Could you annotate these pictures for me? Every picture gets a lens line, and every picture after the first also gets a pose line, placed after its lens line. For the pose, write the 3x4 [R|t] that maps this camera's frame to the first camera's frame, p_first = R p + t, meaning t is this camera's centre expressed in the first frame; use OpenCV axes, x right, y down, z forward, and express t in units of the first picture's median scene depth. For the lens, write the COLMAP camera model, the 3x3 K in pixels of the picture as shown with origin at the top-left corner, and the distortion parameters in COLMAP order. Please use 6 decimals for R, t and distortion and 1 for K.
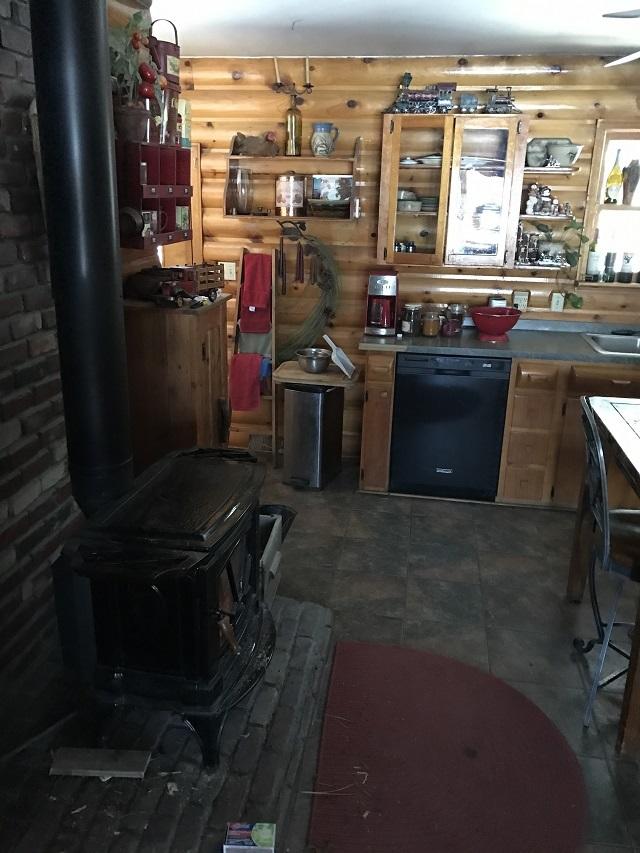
lens RADIAL K [[699.8, 0, 311.6], [0, 699.8, 421.4], [0, 0, 1]] dist [0.033066, -0.050039]
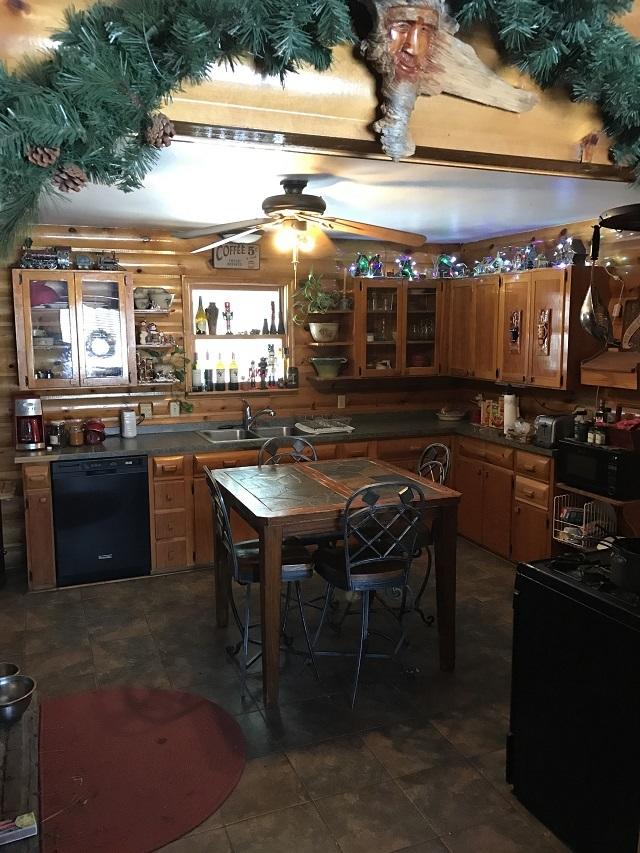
lens RADIAL K [[699.8, 0, 318.3], [0, 699.8, 423.3], [0, 0, 1]] dist [0.033066, -0.050039]
pose [[0.853730, -0.097875, 0.511435, -0.089228], [0.181028, 0.976699, -0.115272, 0.054501], [-0.488236, 0.190995, 0.851555, -0.227260]]
